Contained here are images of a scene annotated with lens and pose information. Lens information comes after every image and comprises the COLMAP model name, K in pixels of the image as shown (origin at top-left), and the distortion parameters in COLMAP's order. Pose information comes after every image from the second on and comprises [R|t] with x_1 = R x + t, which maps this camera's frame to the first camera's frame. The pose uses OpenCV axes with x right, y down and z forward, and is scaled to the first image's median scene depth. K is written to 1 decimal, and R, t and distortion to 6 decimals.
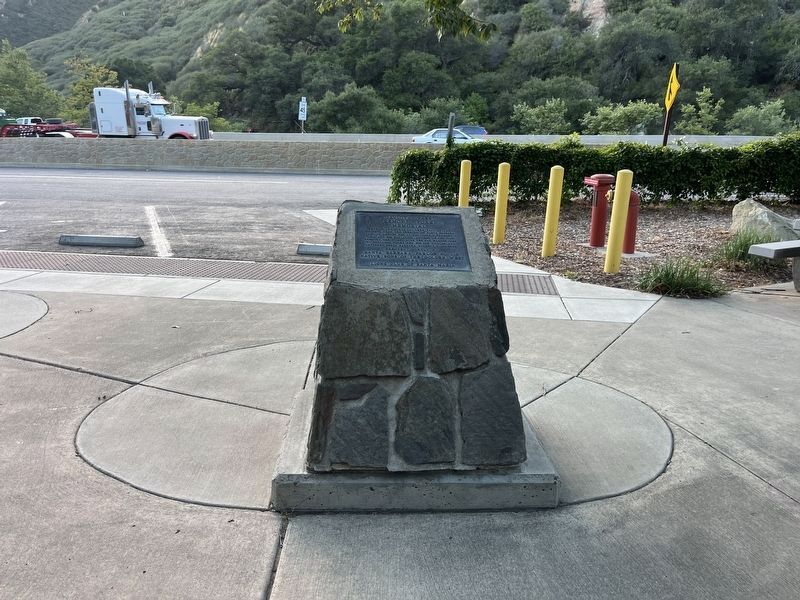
lens RADIAL K [[637.2, 0, 400.0], [0, 637.2, 300.0], [0, 0, 1]] dist [0.092175, -0.001935]
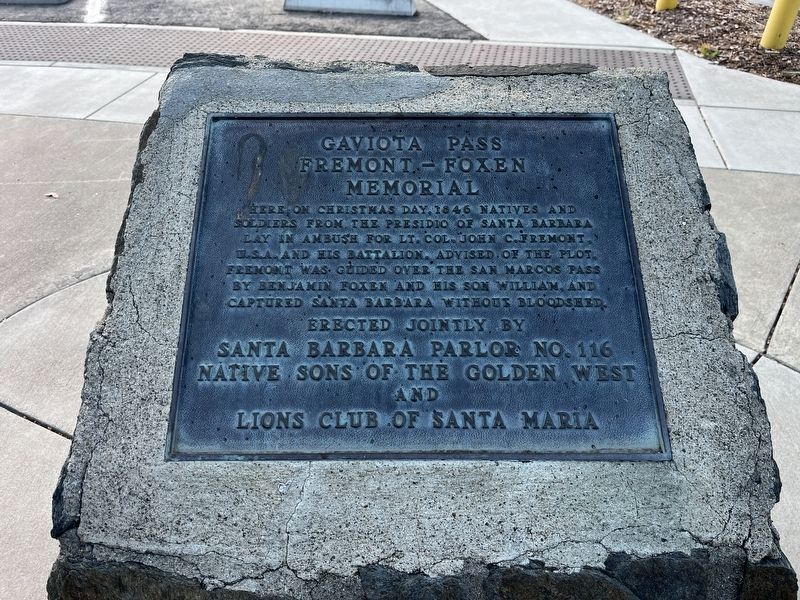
lens RADIAL K [[667.9, 0, 391.9], [0, 667.9, 354.3], [0, 0, 1]] dist [0.127538, -0.190452]
pose [[0.997470, 0.017599, -0.068881, 0.009677], [0.013449, 0.904670, 0.425900, -0.063644], [0.069810, -0.425749, 0.902144, 0.271267]]
